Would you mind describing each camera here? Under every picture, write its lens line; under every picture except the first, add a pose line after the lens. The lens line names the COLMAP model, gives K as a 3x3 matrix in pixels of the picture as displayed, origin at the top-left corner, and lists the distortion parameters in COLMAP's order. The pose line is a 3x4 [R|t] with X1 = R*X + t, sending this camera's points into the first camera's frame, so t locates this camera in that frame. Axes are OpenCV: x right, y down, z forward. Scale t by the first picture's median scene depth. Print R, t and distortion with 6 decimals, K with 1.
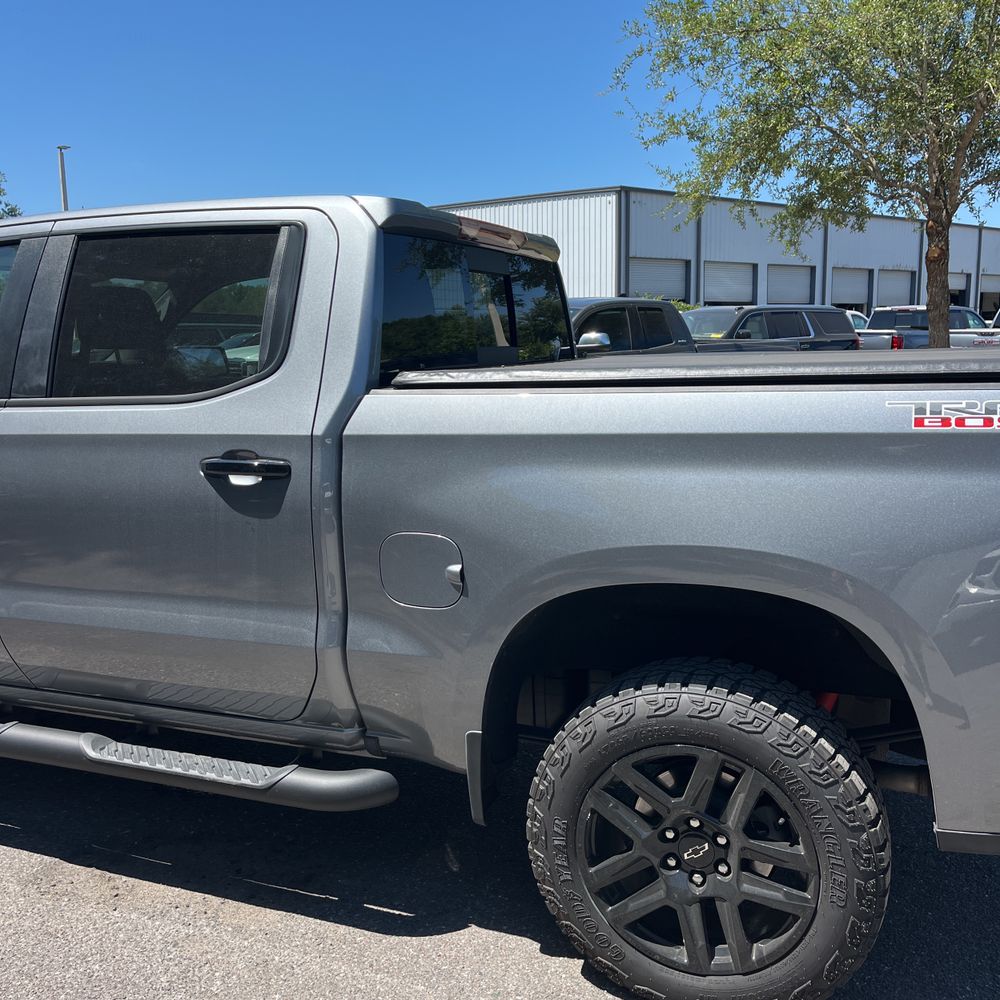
lens RADIAL K [[1025.4, 0, 508.5], [0, 1025.4, 499.9], [0, 0, 1]] dist [0.025181, 0.000000]
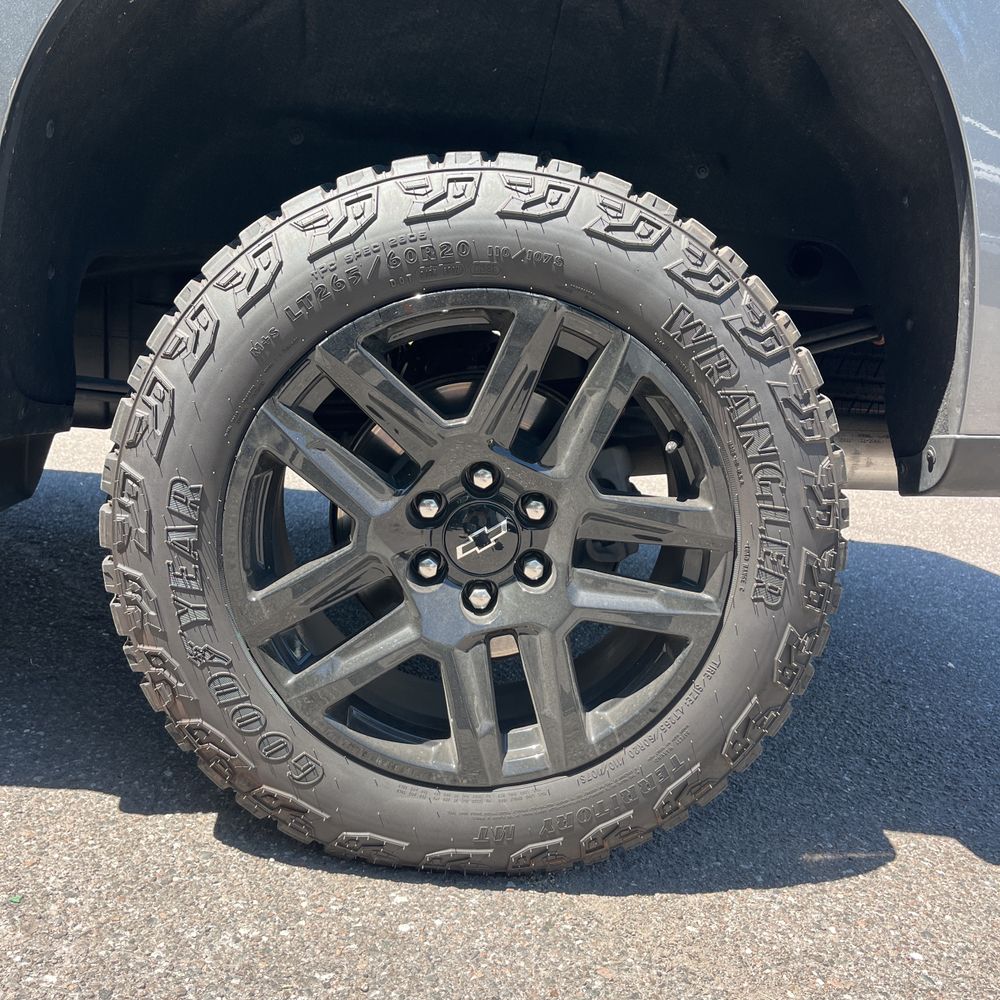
lens RADIAL K [[1025.4, 0, 527.4], [0, 1025.4, 496.1], [0, 0, 1]] dist [0.025181, 0.000000]
pose [[0.905997, 0.019072, 0.422854, -0.003414], [-0.032163, 0.999198, 0.023846, 0.310658], [-0.422060, -0.035205, 0.905884, 0.556780]]
